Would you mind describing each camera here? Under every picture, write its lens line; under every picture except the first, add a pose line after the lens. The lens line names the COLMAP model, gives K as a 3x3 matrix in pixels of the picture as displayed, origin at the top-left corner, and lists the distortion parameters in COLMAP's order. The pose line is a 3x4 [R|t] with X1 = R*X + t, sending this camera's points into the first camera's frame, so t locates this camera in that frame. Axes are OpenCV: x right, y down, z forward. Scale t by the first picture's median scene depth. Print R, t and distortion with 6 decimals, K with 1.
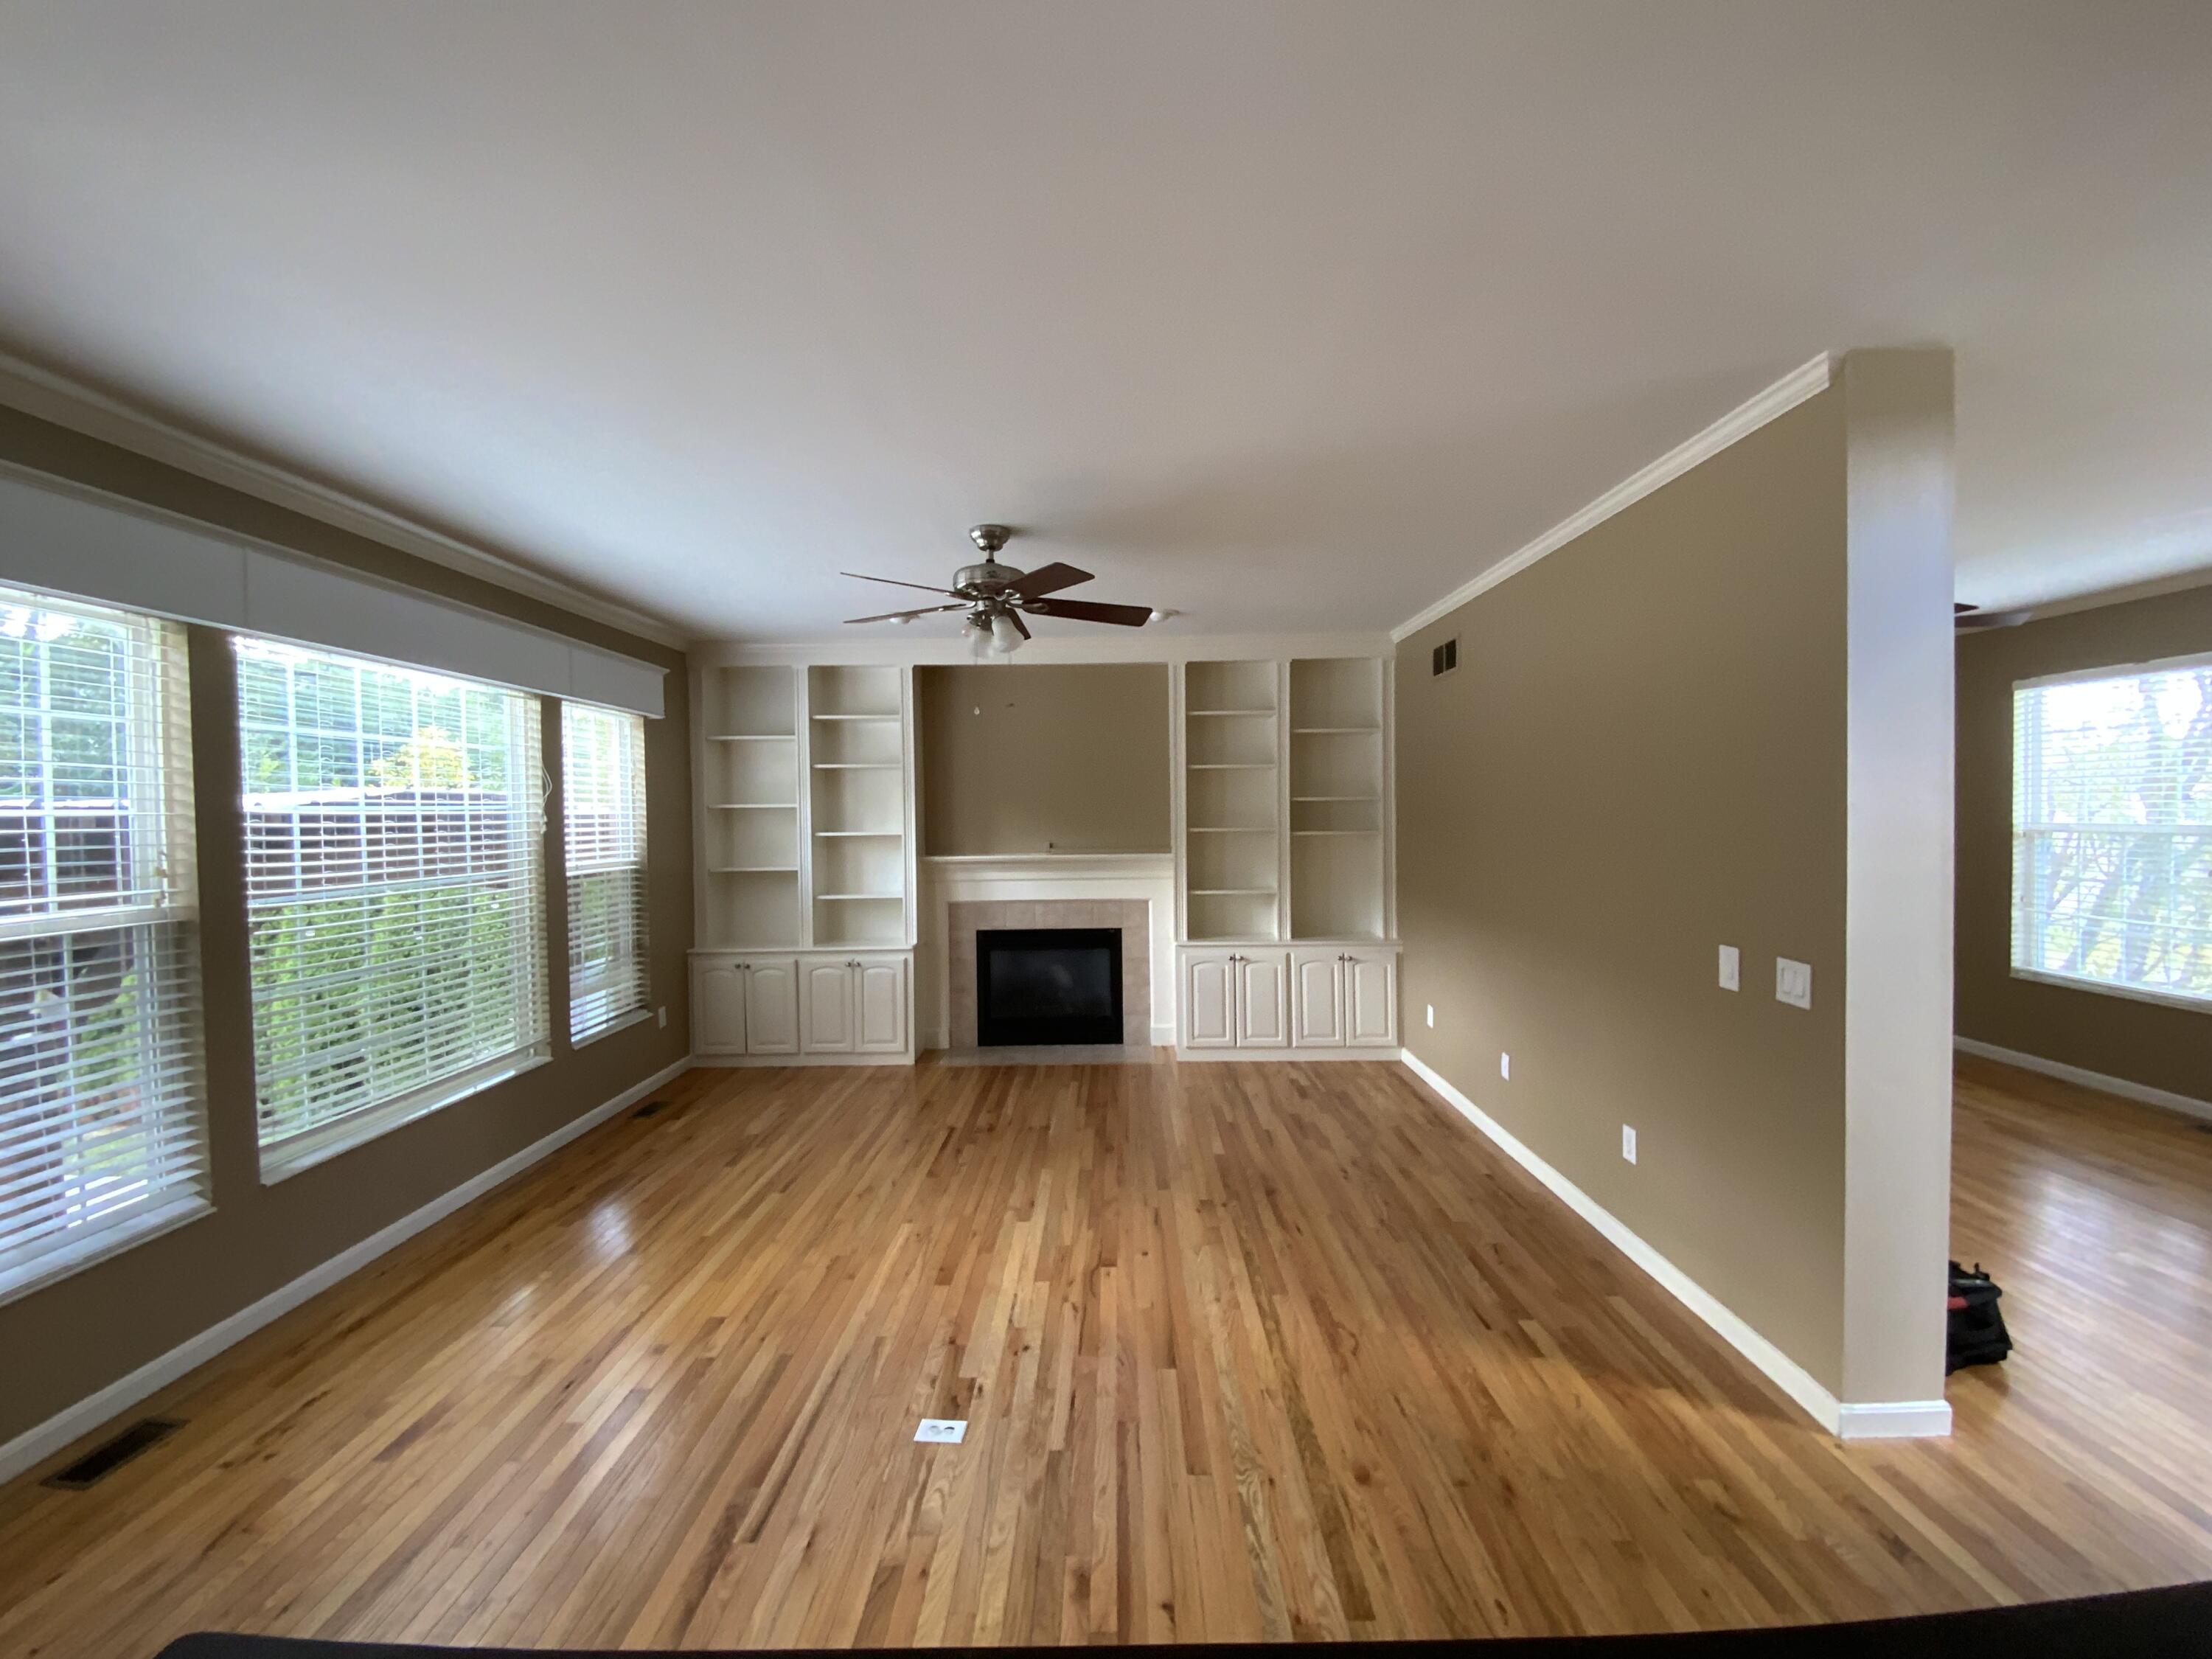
lens RADIAL K [[895.3, 0, 1106.0], [0, 895.3, 829.5], [0, 0, 1]] dist [0.020990, -0.016535]
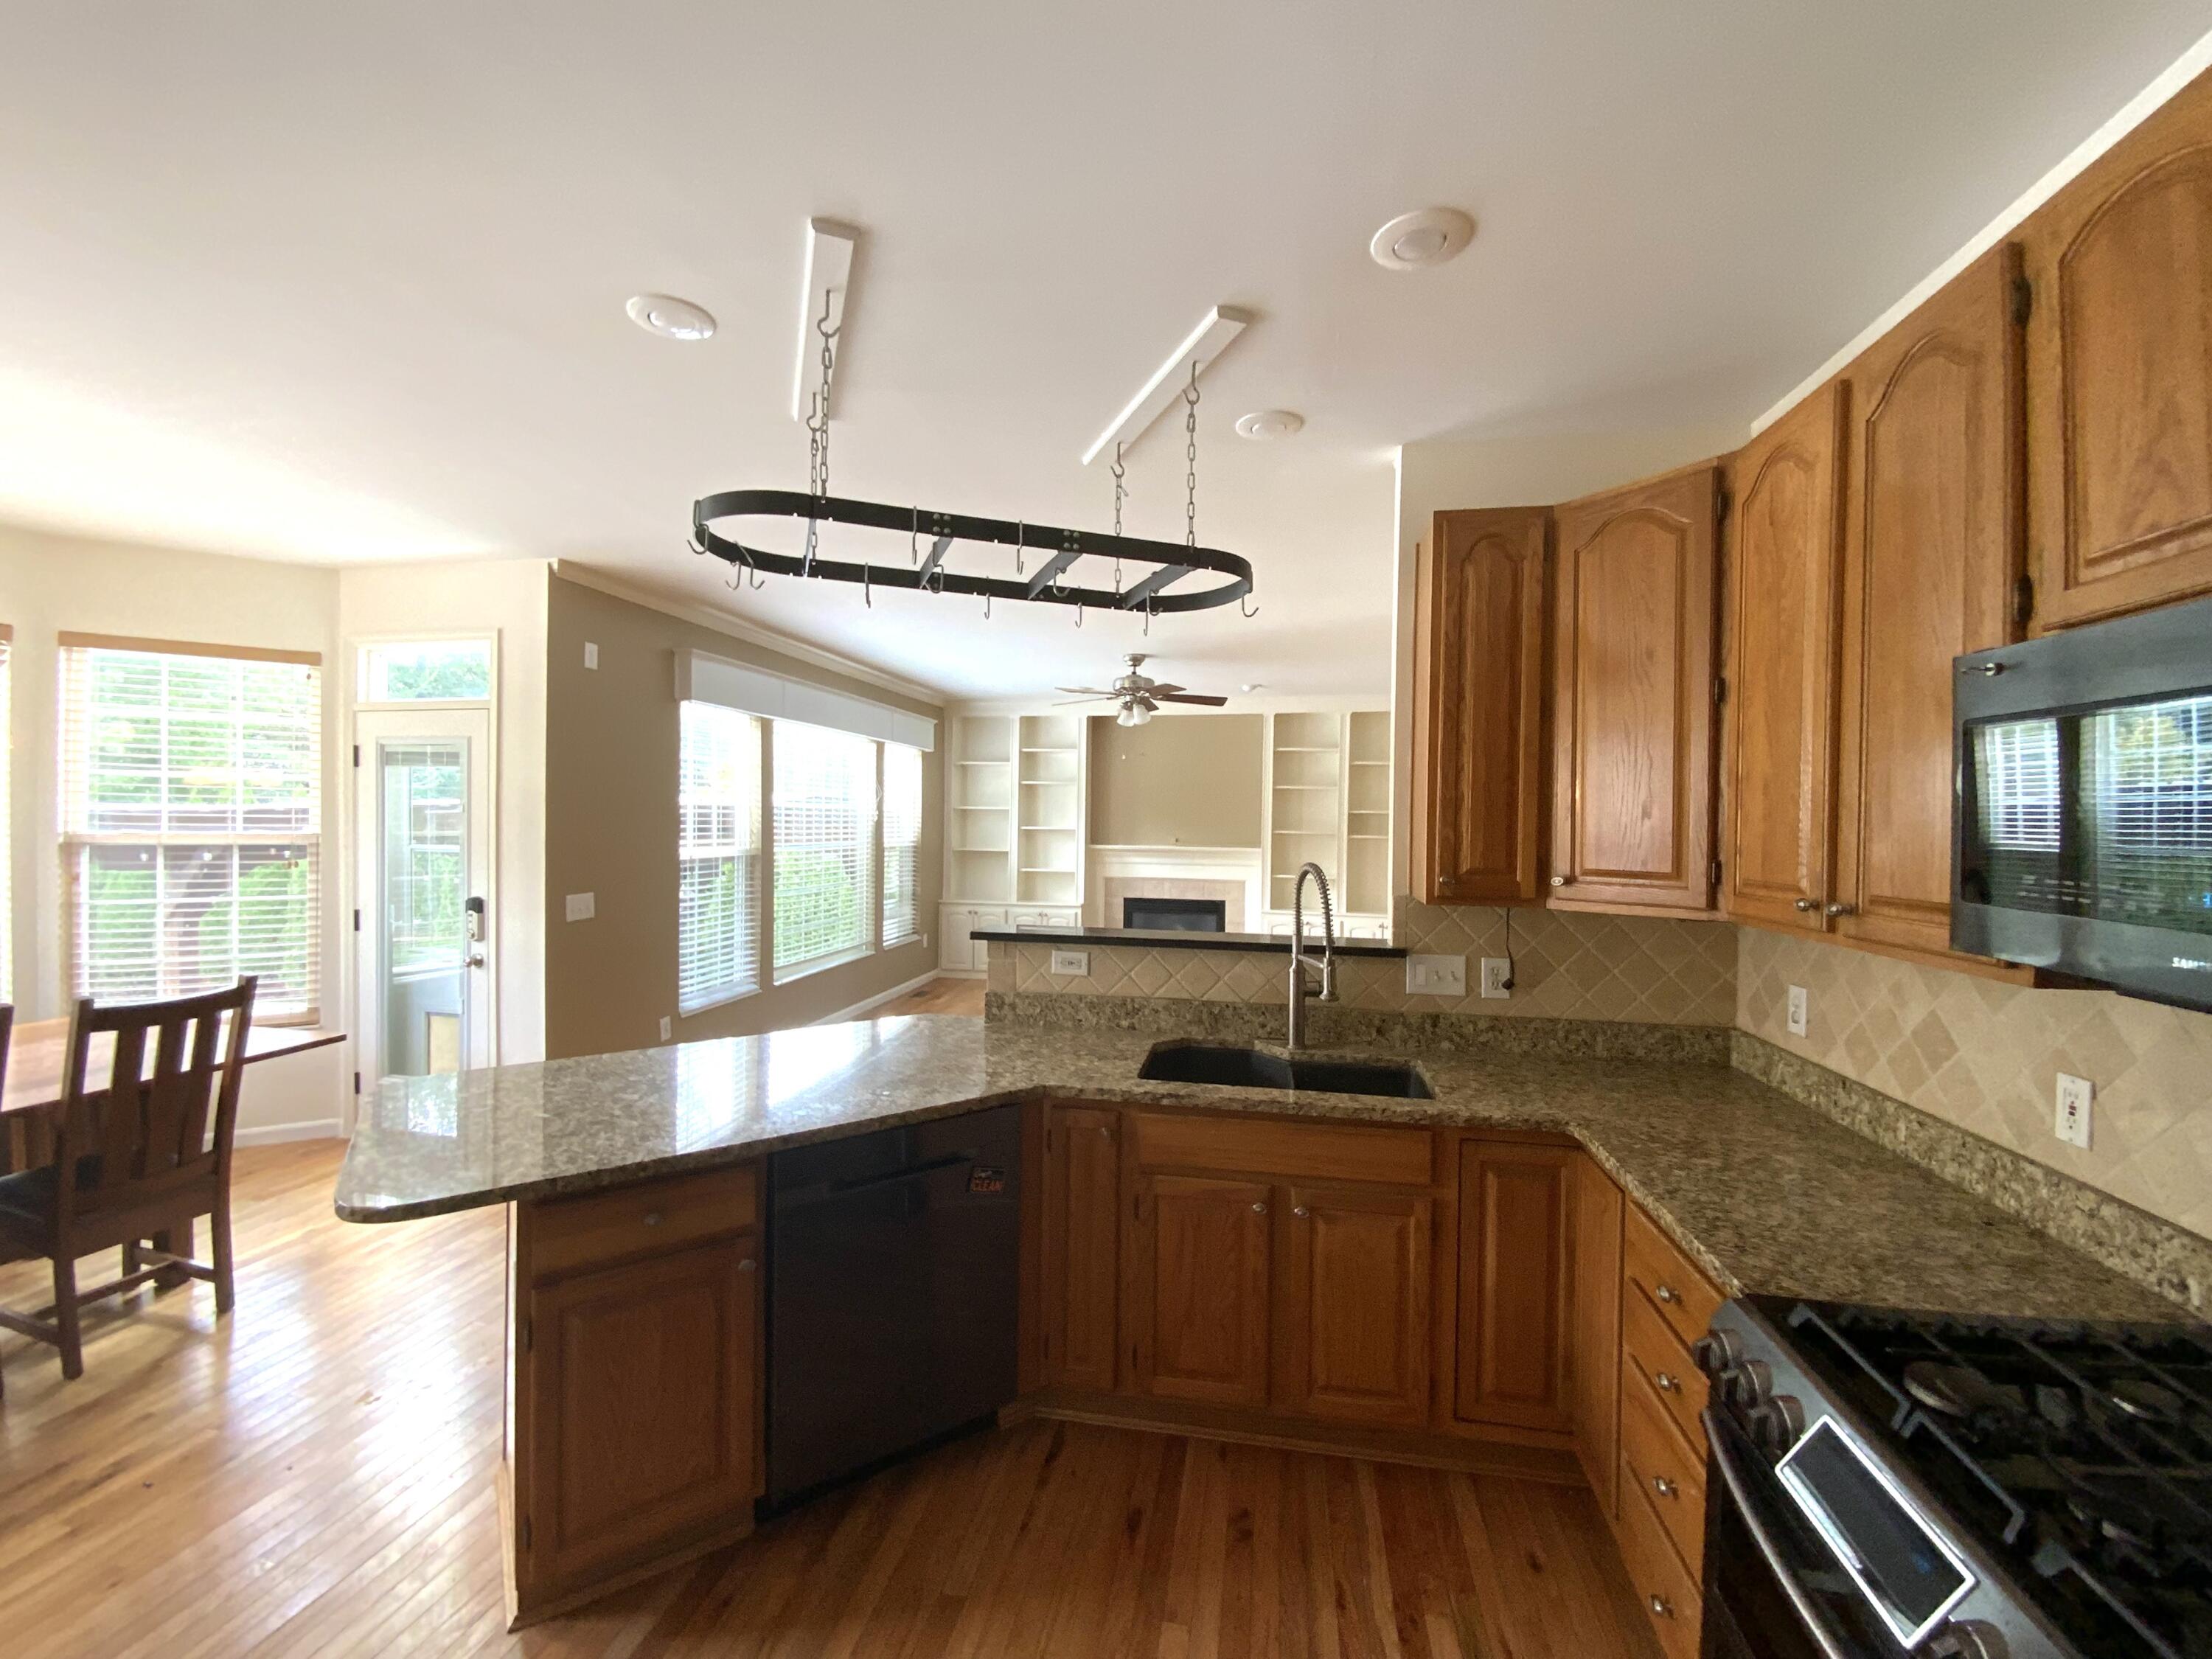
lens RADIAL K [[890.4, 0, 1102.8], [0, 890.4, 834.4], [0, 0, 1]] dist [0.026719, -0.023477]
pose [[0.983159, 0.029311, -0.180384, 0.135504], [-0.029861, 0.999554, -0.000336, 0.021638], [0.180294, 0.005717, 0.983596, -0.727646]]
